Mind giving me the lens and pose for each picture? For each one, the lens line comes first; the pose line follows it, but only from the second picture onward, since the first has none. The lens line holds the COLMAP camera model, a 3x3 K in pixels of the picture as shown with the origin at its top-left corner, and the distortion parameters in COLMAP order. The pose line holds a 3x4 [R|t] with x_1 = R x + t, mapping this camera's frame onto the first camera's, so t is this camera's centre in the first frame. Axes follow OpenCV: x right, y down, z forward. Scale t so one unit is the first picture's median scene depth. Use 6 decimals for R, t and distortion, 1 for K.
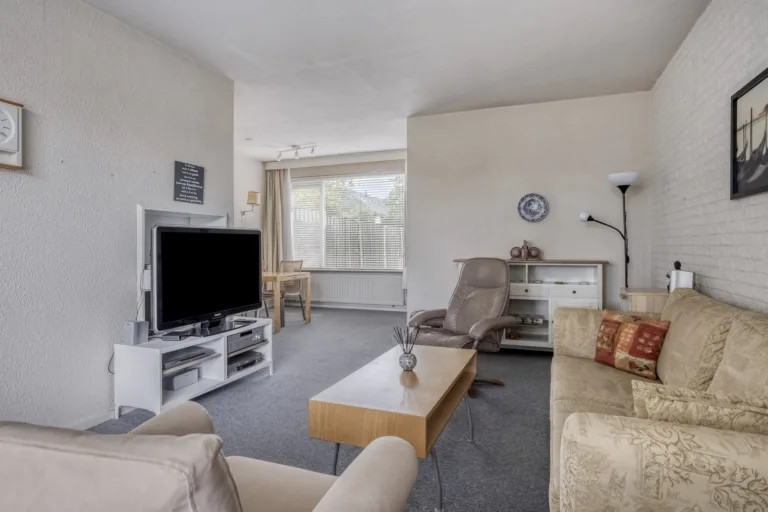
lens RADIAL K [[451.2, 0, 382.2], [0, 451.2, 255.4], [0, 0, 1]] dist [-0.018416, 0.018723]
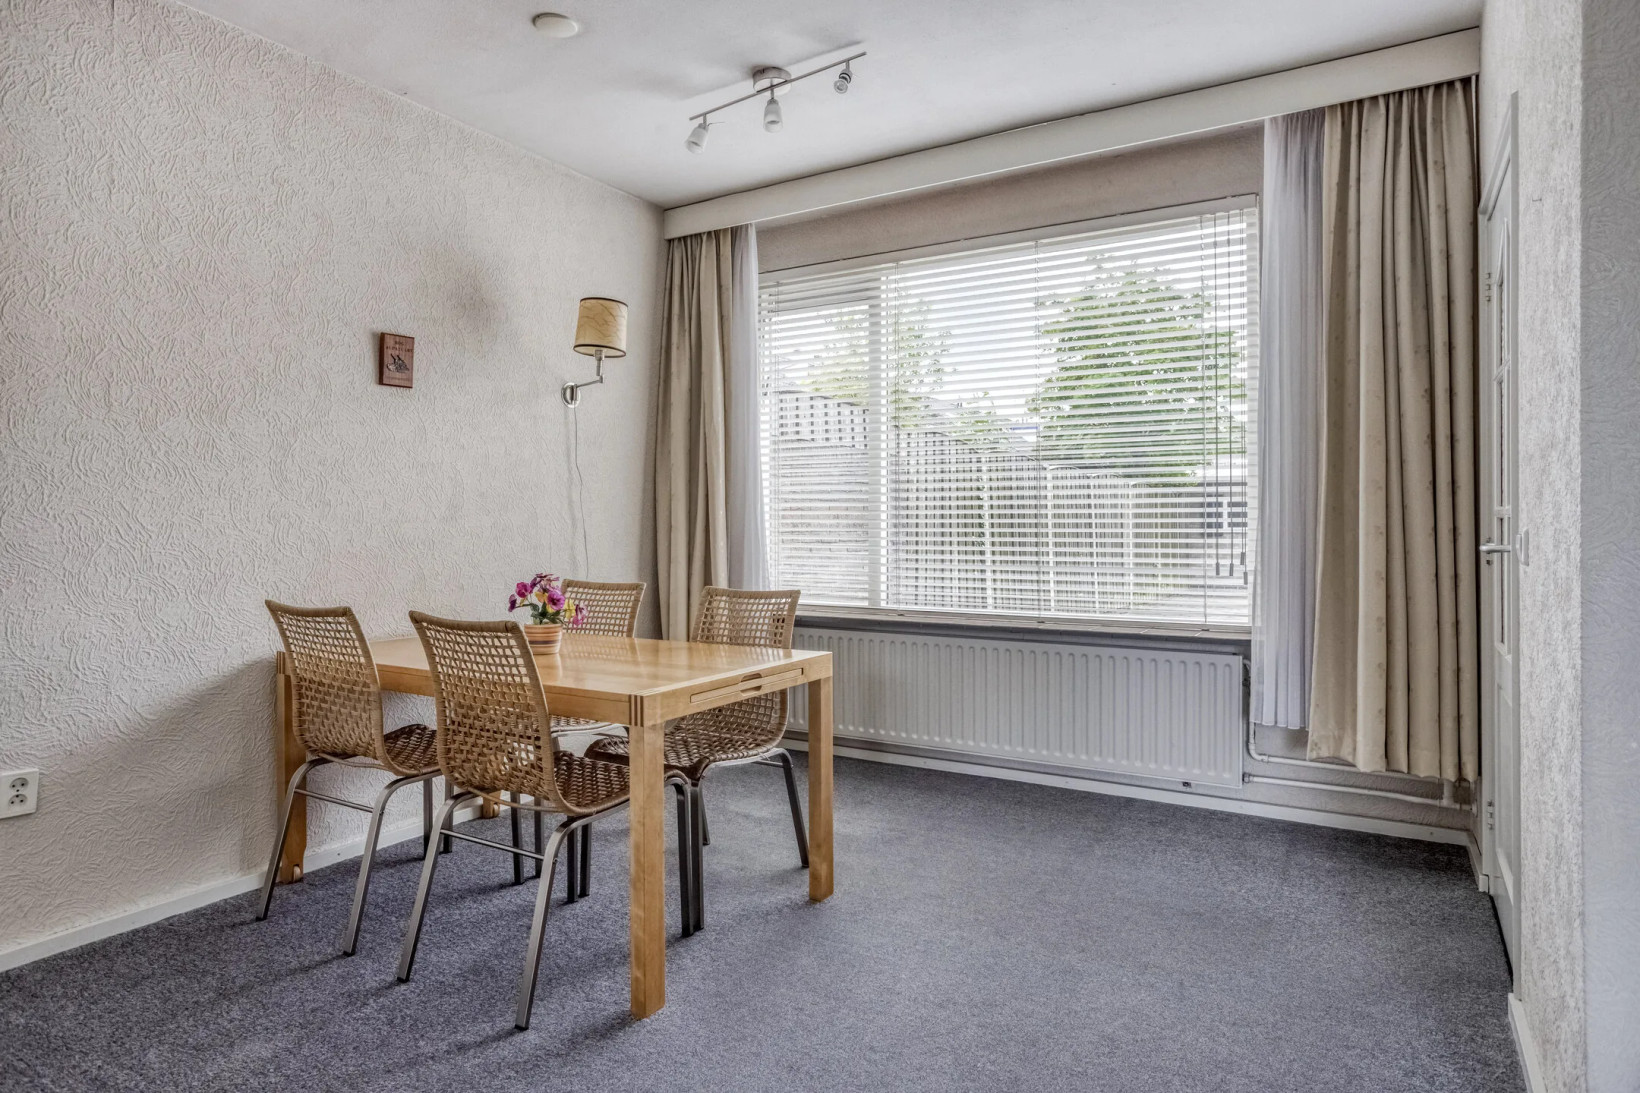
lens RADIAL K [[963.4, 0, 818.6], [0, 963.4, 543.4], [0, 0, 1]] dist [-0.018416, 0.018723]
pose [[0.985247, 0.002832, -0.171116, -0.073684], [-0.003590, 0.999985, -0.004122, -0.007134], [0.171102, 0.004675, 0.985242, 0.460501]]
